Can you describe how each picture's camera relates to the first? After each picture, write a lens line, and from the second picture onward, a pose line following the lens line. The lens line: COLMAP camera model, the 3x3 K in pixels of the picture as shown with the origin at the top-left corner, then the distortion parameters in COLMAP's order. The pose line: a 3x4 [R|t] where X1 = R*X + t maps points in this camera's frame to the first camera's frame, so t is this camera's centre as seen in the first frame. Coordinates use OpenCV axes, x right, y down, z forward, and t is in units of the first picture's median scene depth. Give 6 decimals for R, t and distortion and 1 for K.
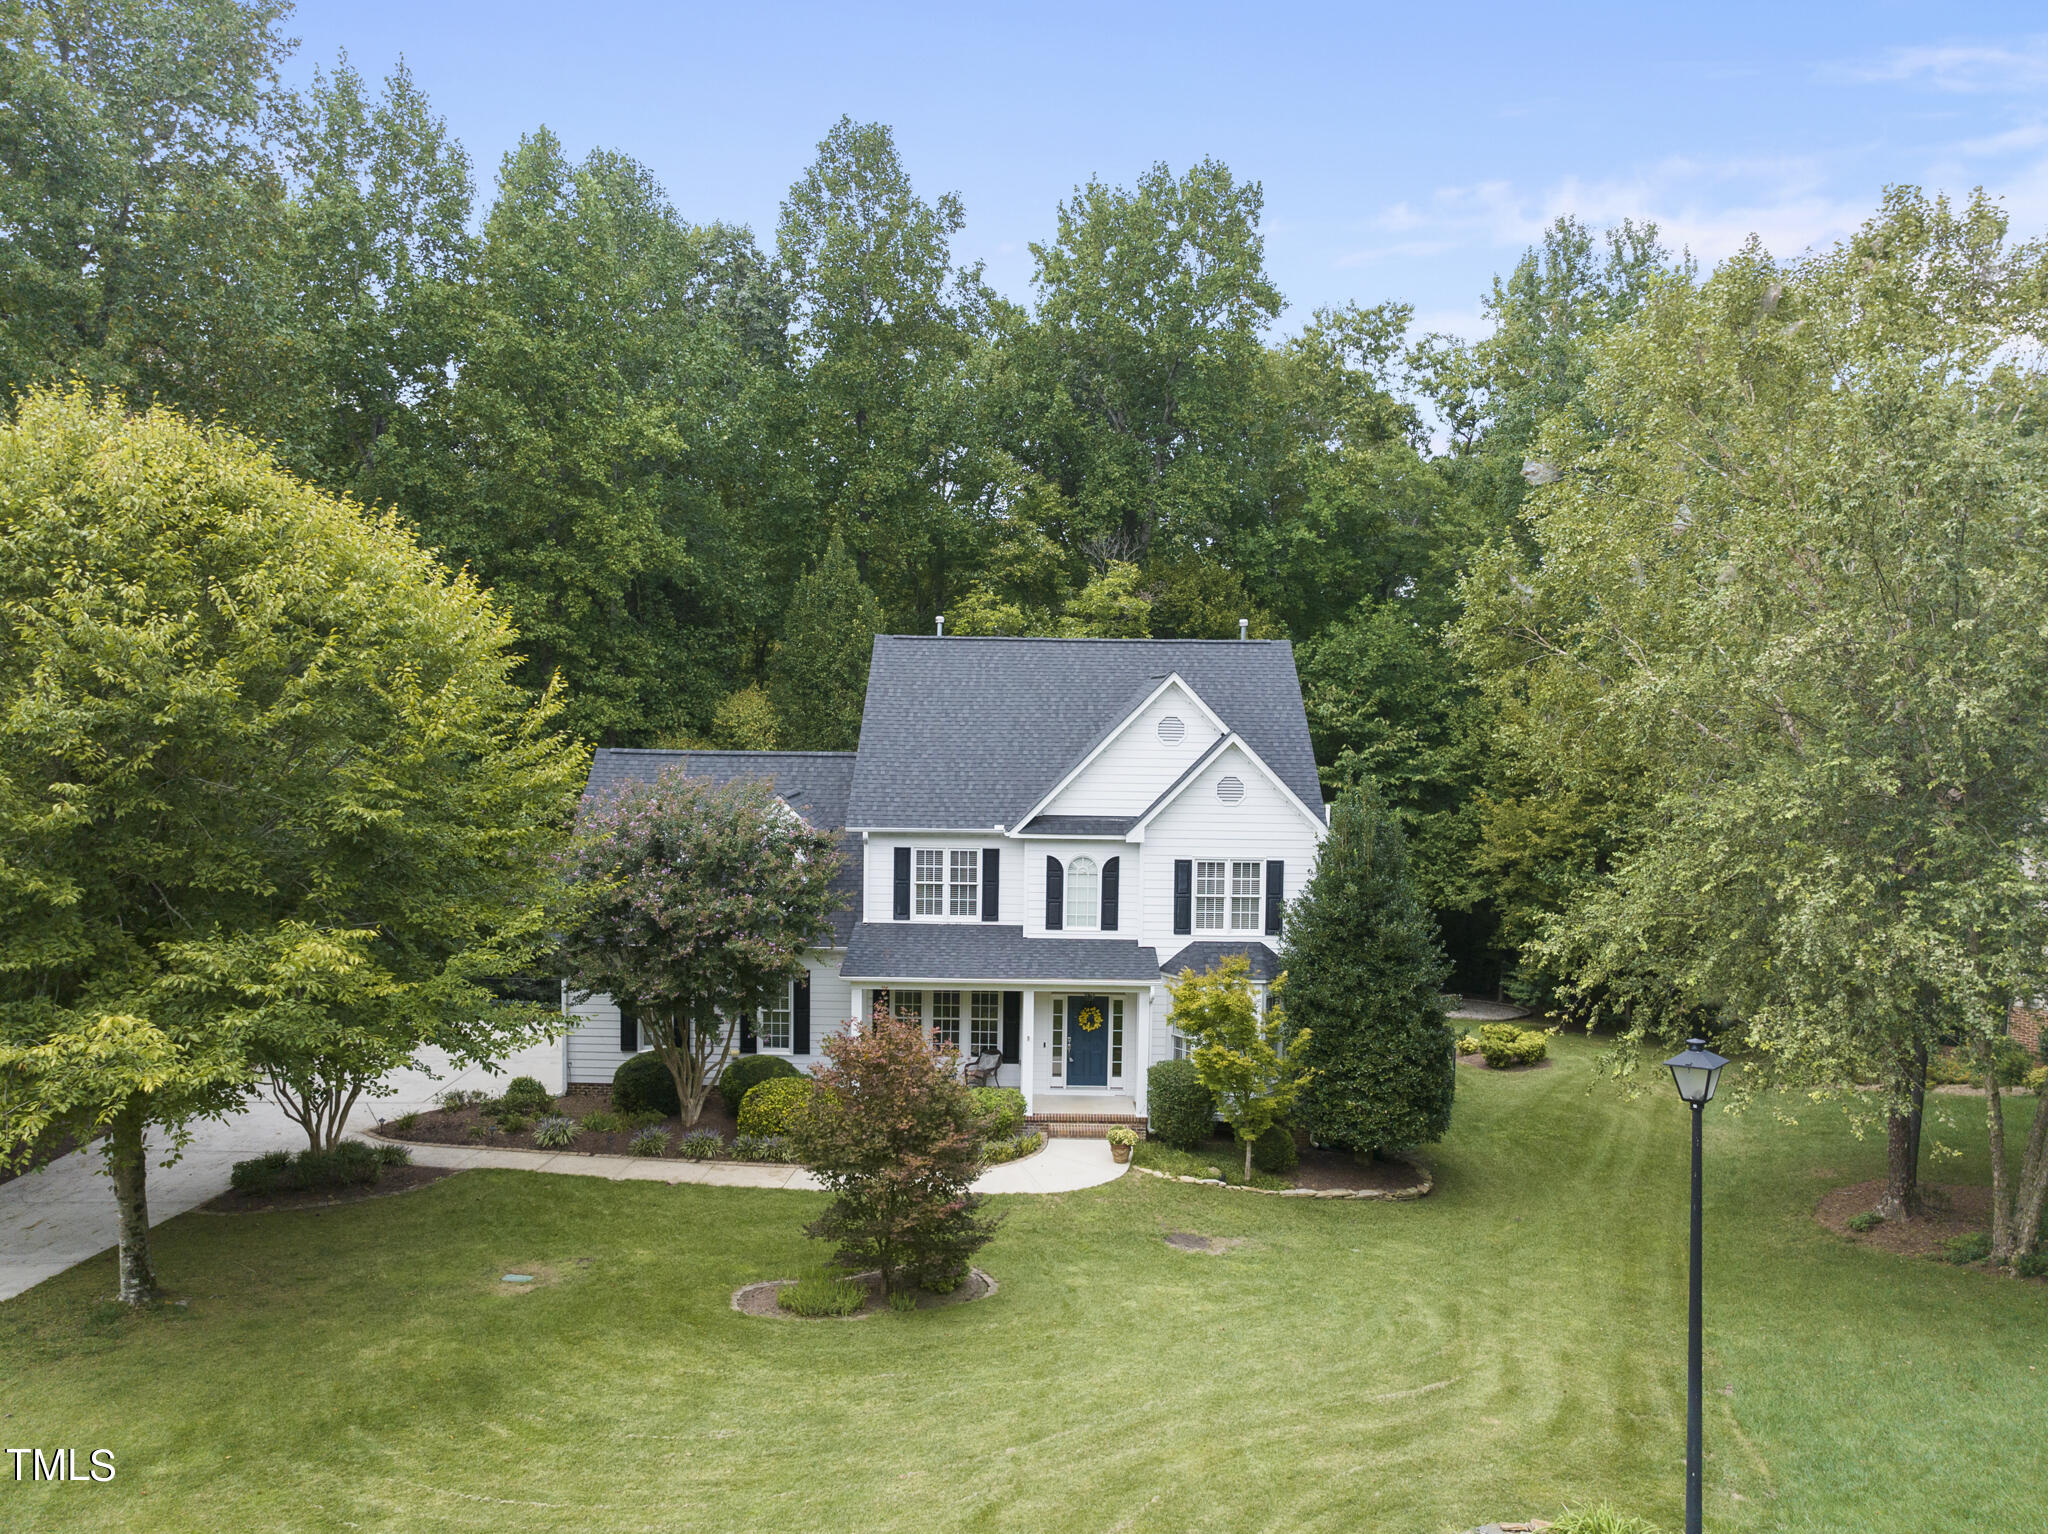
lens RADIAL K [[1431.6, 0, 1027.7], [0, 1431.6, 765.4], [0, 0, 1]] dist [-0.030151, -0.001318]
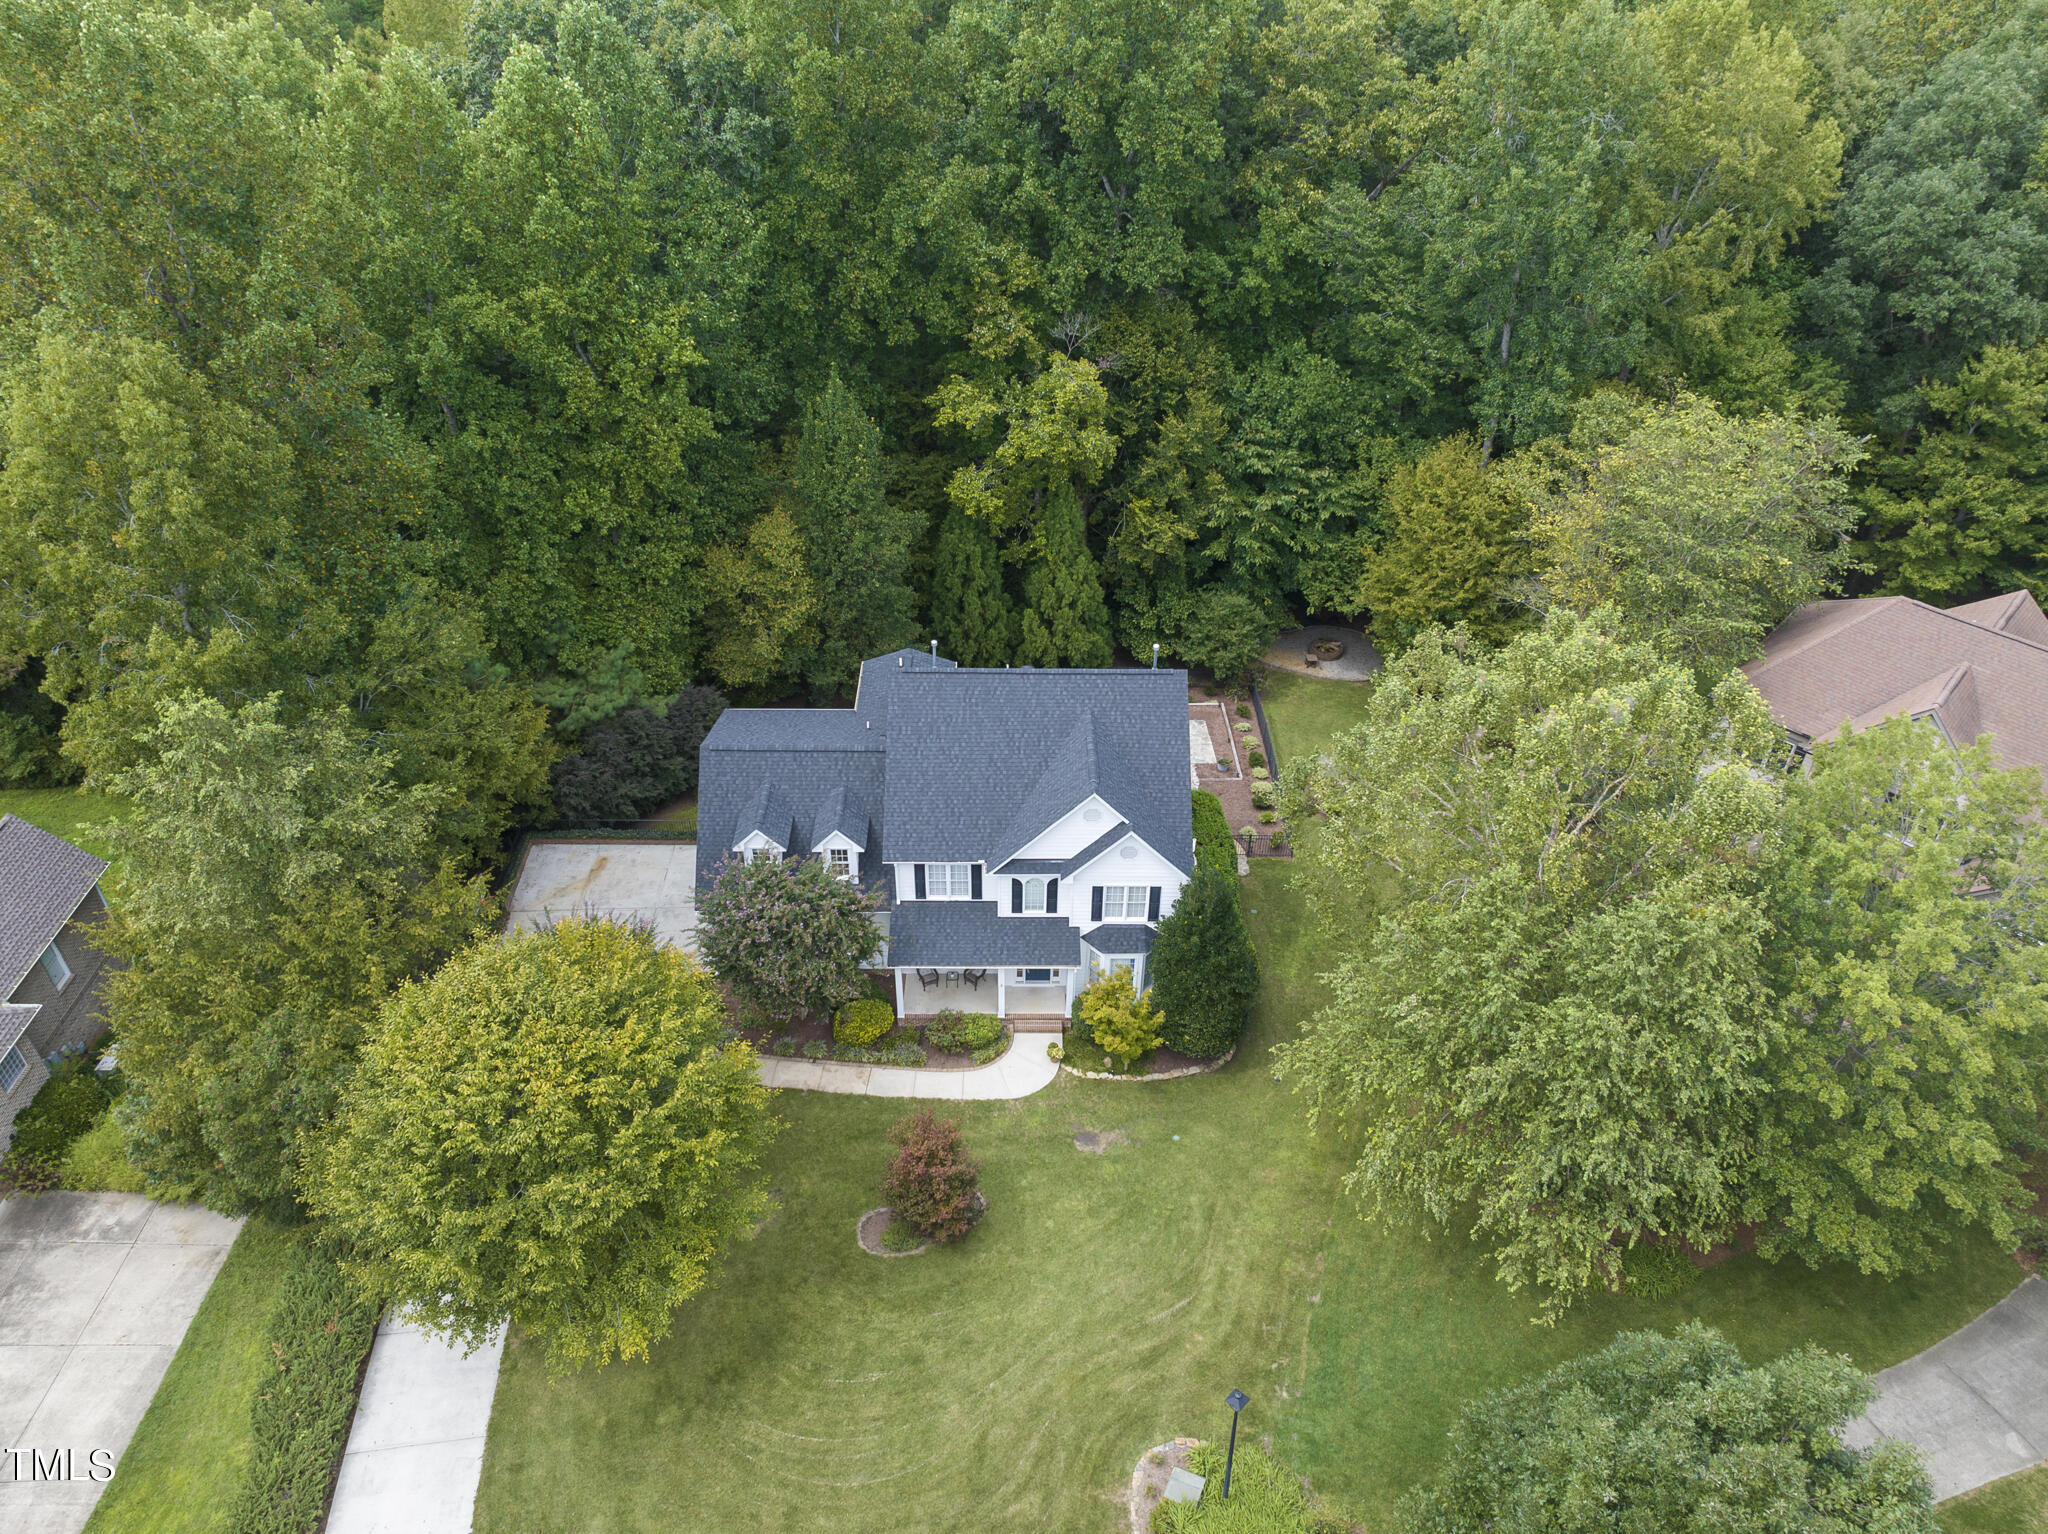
lens RADIAL K [[1412.8, 0, 1026.1], [0, 1412.8, 758.4], [0, 0, 1]] dist [-0.040323, 0.004914]
pose [[0.999958, -0.008427, 0.003576, 0.024740], [0.004942, 0.825761, 0.563999, -0.930195], [-0.007706, -0.563958, 0.825768, -0.208562]]
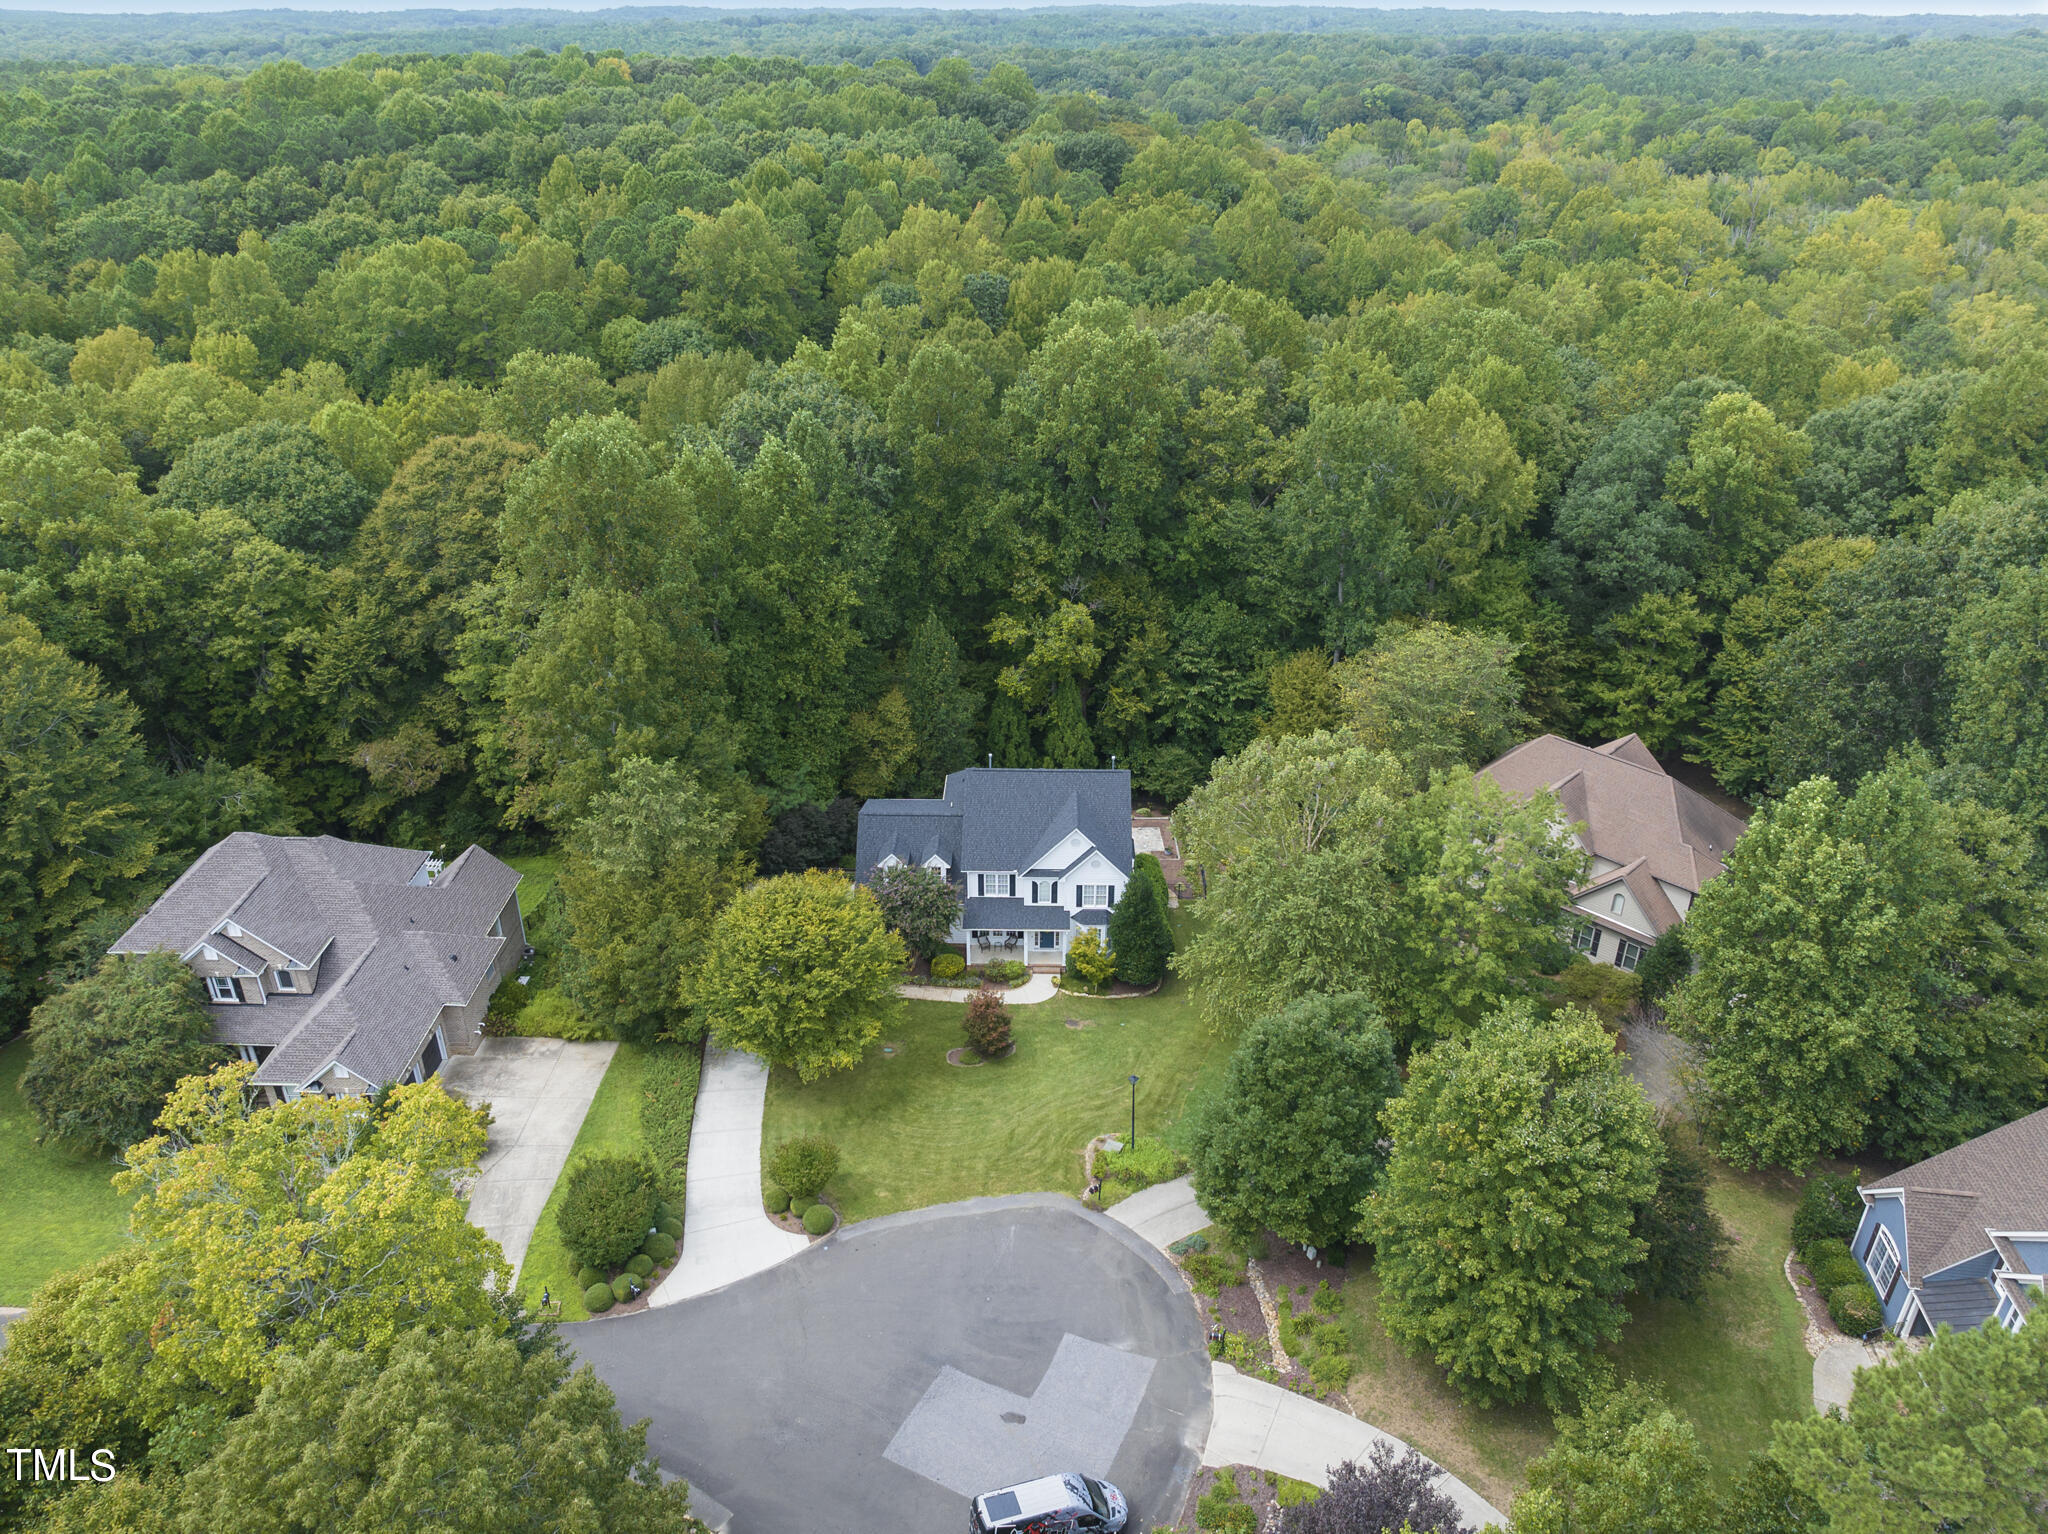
lens RADIAL K [[1412.8, 0, 1026.1], [0, 1412.8, 758.4], [0, 0, 1]] dist [-0.040323, 0.004914]
pose [[0.999764, -0.003184, -0.021496, 0.063396], [0.011879, 0.908411, 0.417909, -1.346365], [0.018196, -0.418066, 0.908234, -1.464110]]
